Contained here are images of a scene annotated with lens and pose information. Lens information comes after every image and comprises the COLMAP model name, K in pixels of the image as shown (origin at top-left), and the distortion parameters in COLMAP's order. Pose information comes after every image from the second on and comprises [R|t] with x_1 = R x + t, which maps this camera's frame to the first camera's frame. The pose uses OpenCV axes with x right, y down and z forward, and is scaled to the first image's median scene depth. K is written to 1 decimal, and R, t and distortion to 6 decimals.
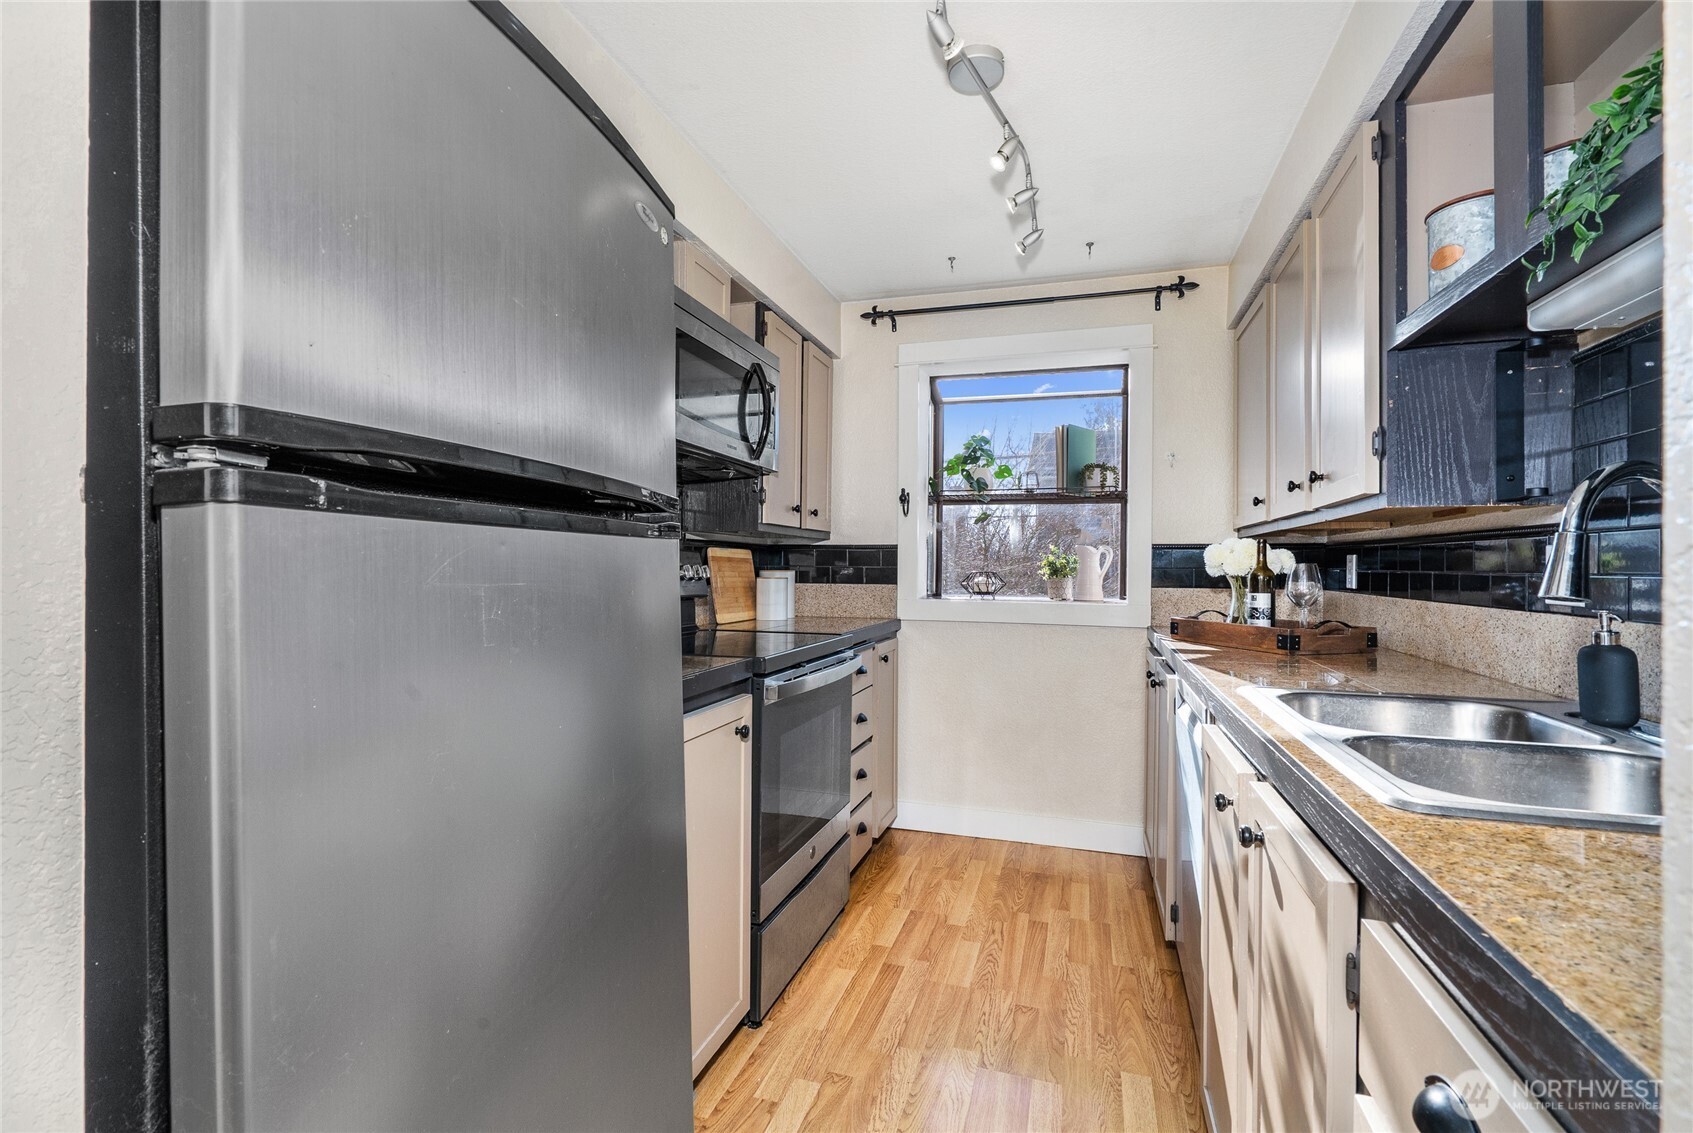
lens RADIAL K [[761.1, 0, 882.2], [0, 761.1, 571.3], [0, 0, 1]] dist [-0.010084, 0.000421]
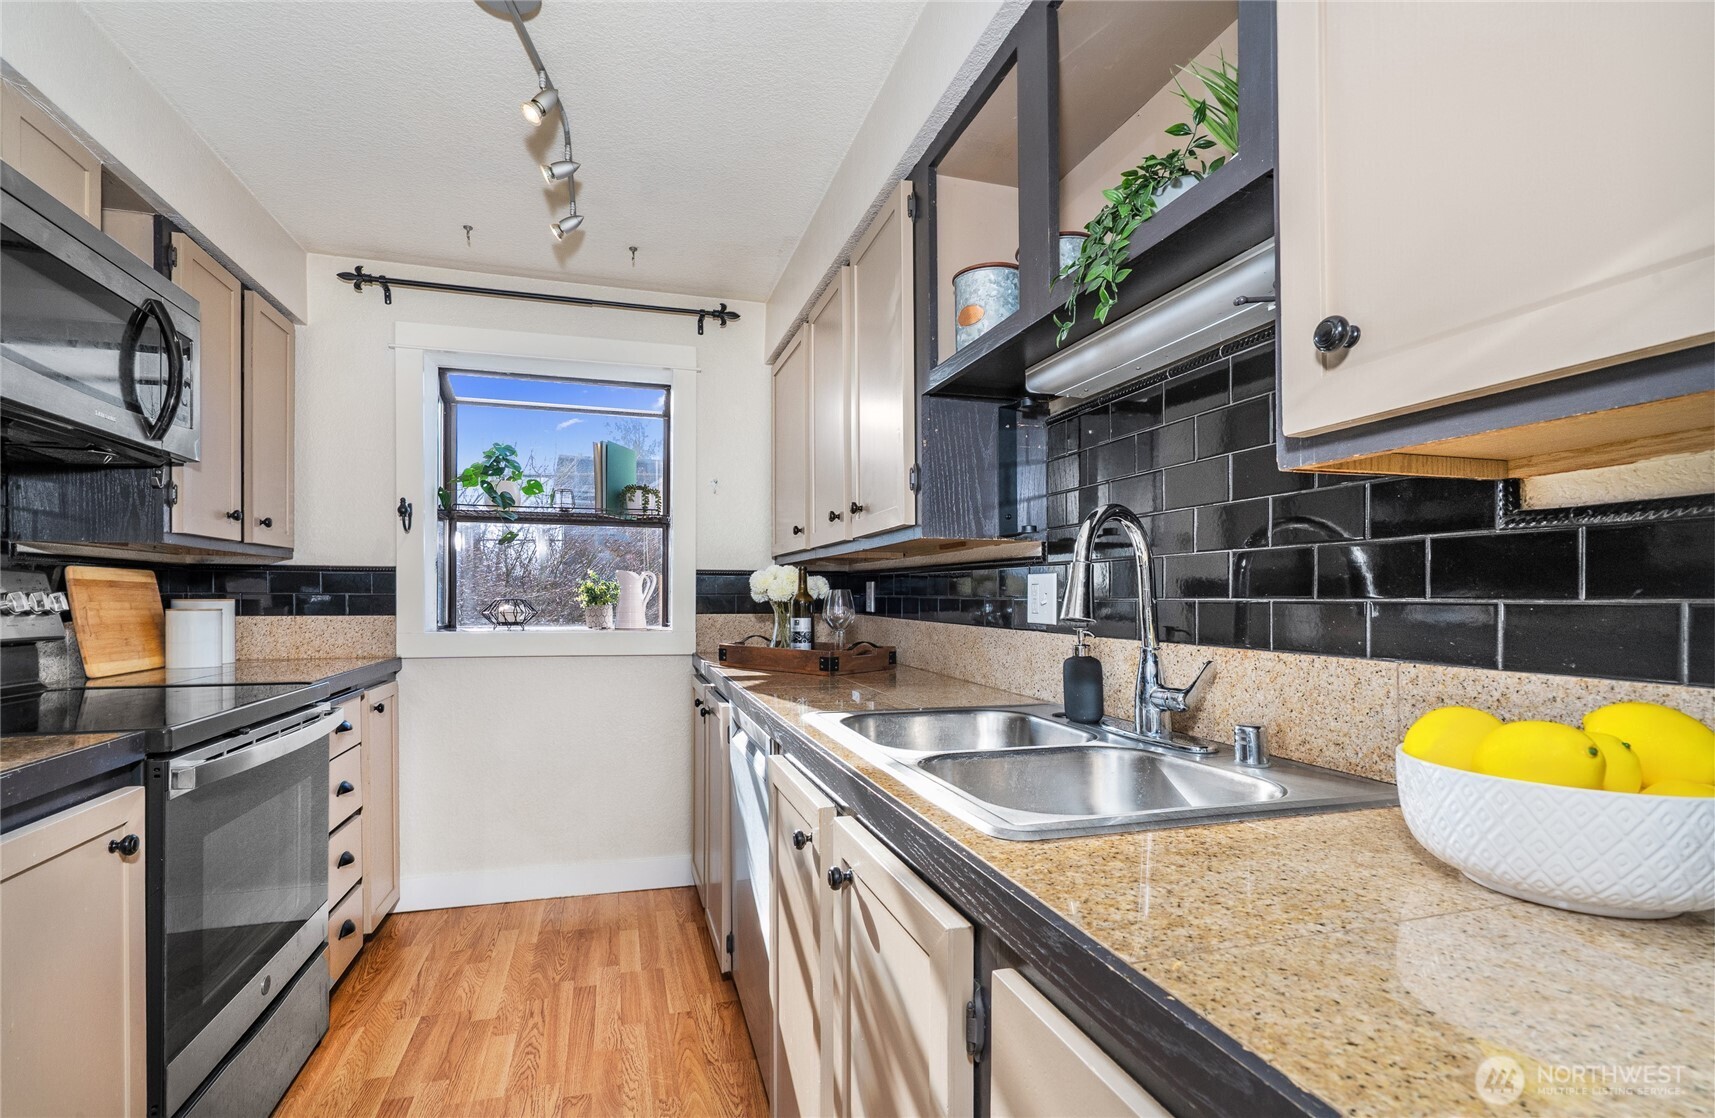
lens RADIAL K [[756.3, 0, 861.8], [0, 756.3, 604.1], [0, 0, 1]] dist [-0.003387, 0.000357]
pose [[0.839666, -0.010453, 0.543002, -0.000337], [0.005616, 0.999928, 0.010565, -0.000606], [-0.543074, -0.005822, 0.839665, 0.066344]]
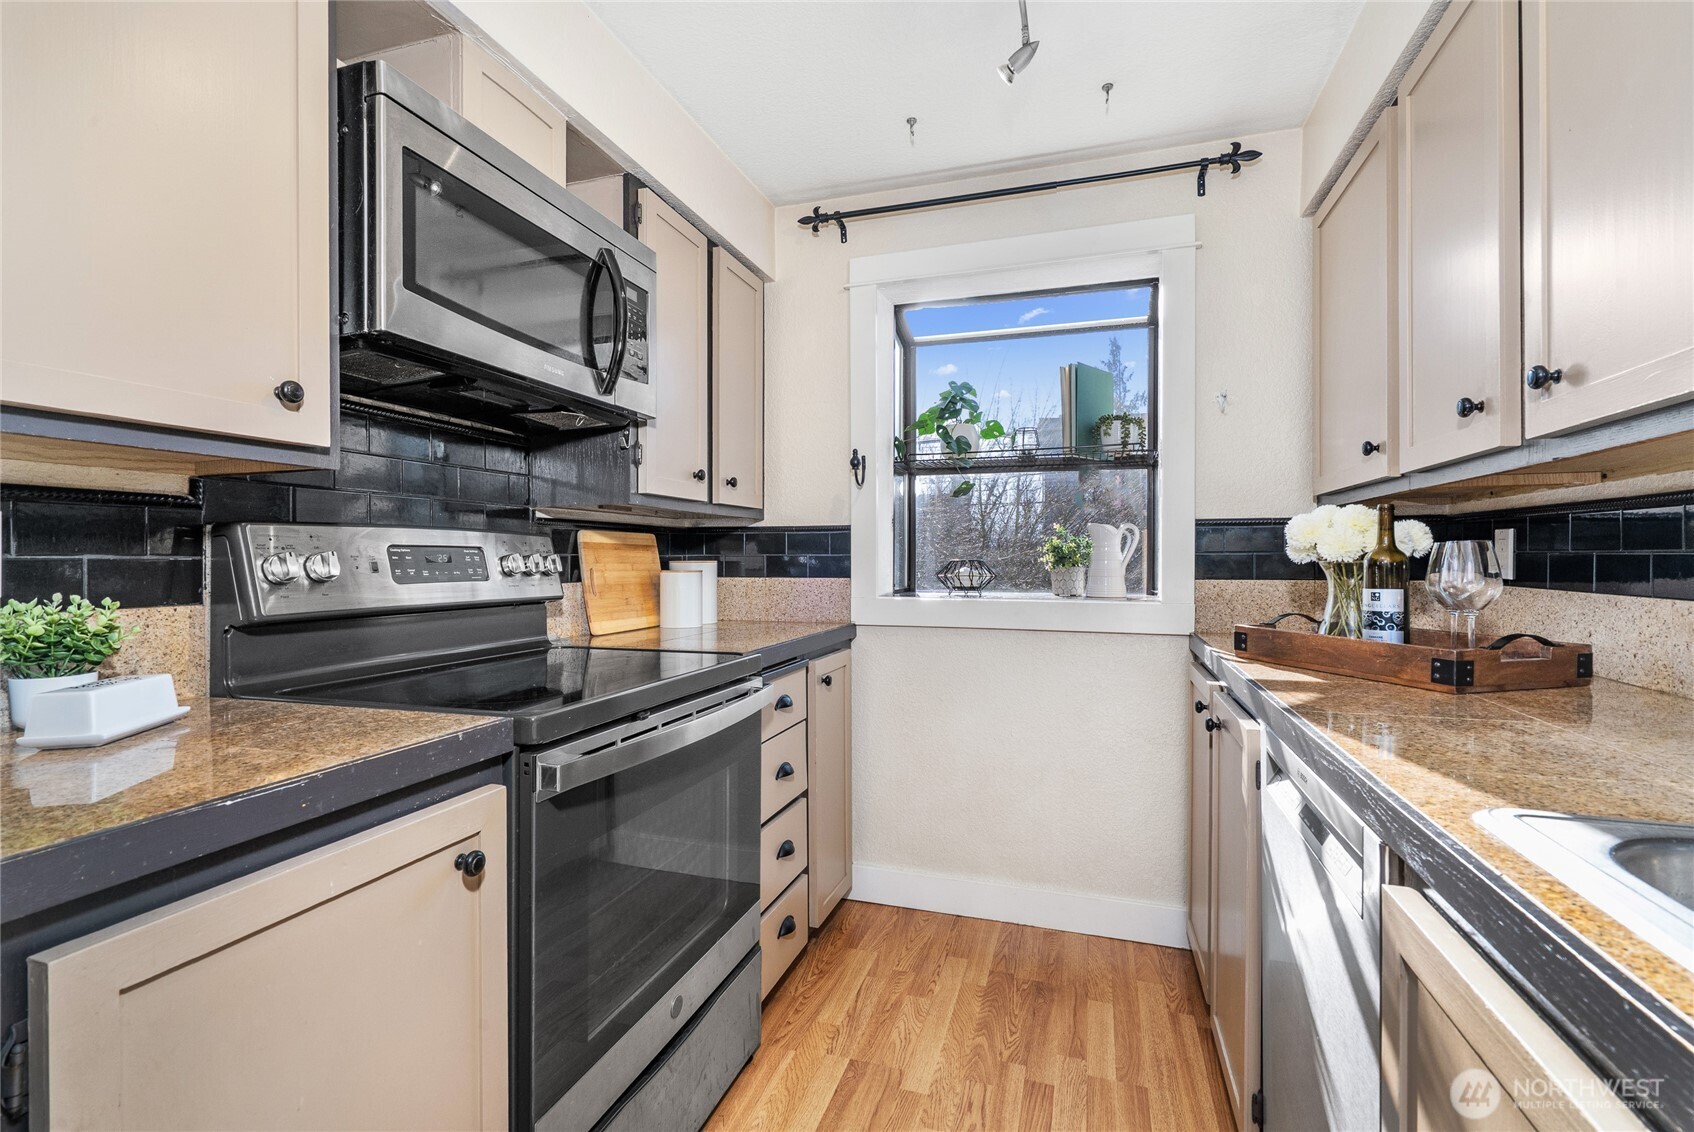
lens RADIAL K [[821.8, 0, 850.0], [0, 821.8, 569.0], [0, 0, 1]] dist [-0.012434, 0.000293]
pose [[0.999532, -0.009598, -0.029036, 0.060149], [0.009875, 0.999907, 0.009381, 0.001184], [0.028943, -0.009663, 0.999534, 0.261876]]
